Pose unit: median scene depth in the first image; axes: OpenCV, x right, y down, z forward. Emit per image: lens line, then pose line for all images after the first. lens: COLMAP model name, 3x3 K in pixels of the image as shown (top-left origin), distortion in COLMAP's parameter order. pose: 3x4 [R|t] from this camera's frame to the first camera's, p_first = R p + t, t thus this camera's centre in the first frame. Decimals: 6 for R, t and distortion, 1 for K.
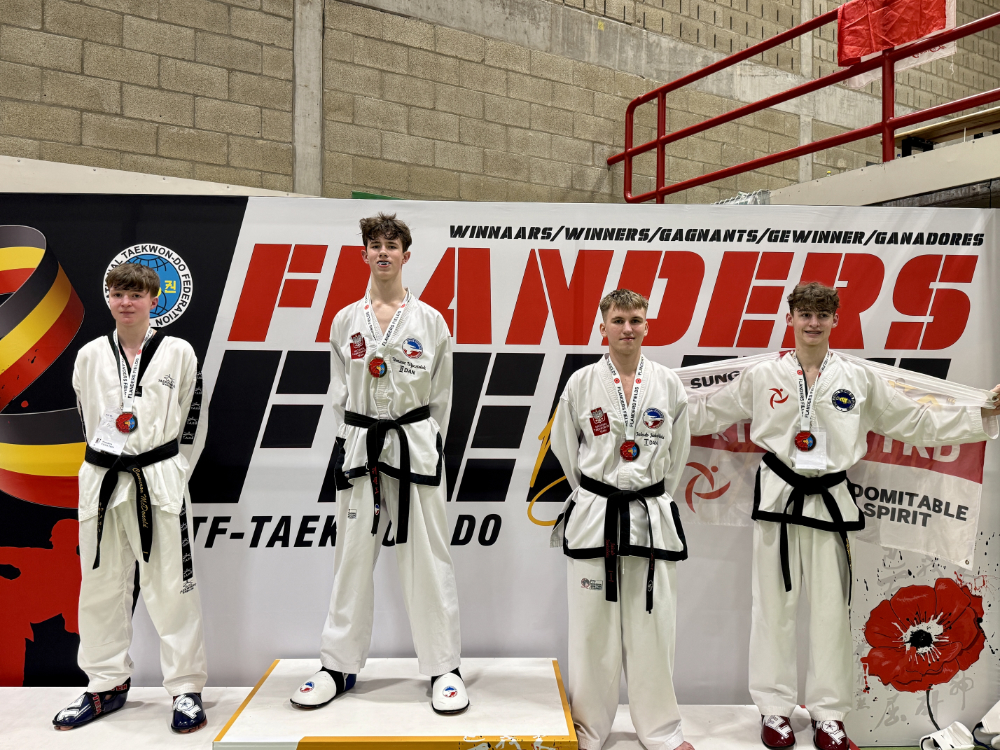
lens RADIAL K [[824.6, 0, 515.3], [0, 824.6, 380.3], [0, 0, 1]] dist [0.114279, -0.190581]
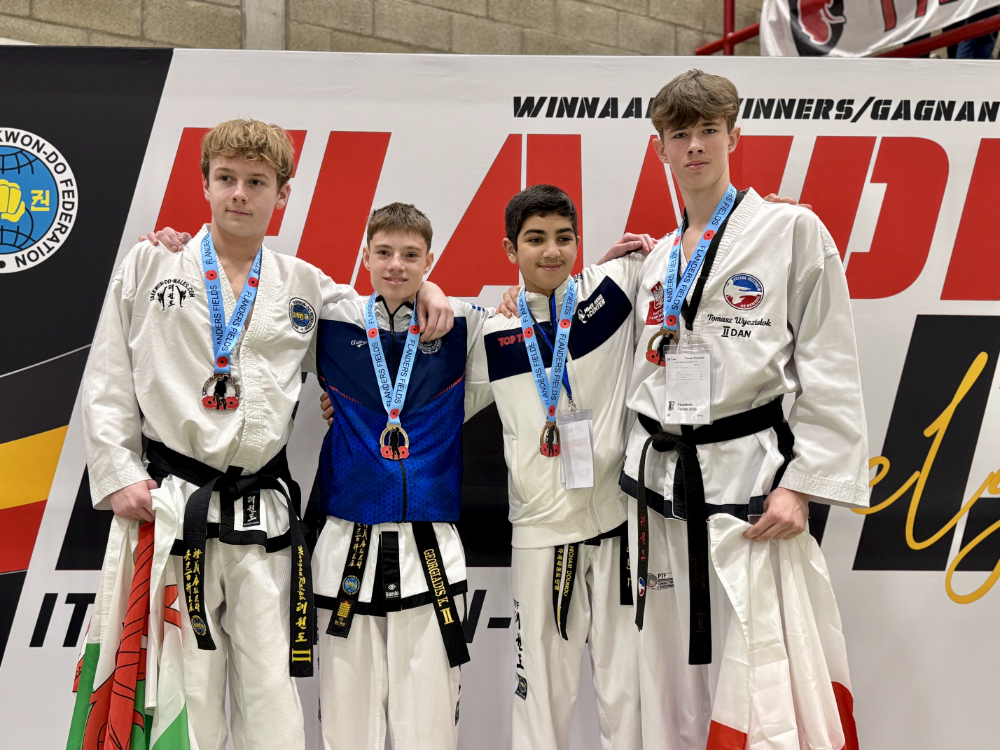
lens RADIAL K [[985.7, 0, 483.5], [0, 985.7, 372.1], [0, 0, 1]] dist [0.137202, -0.245286]
pose [[0.999951, -0.002762, -0.009510, -0.093219], [0.002585, 0.999823, -0.018628, 0.022040], [0.009560, 0.018602, 0.999781, 0.295524]]
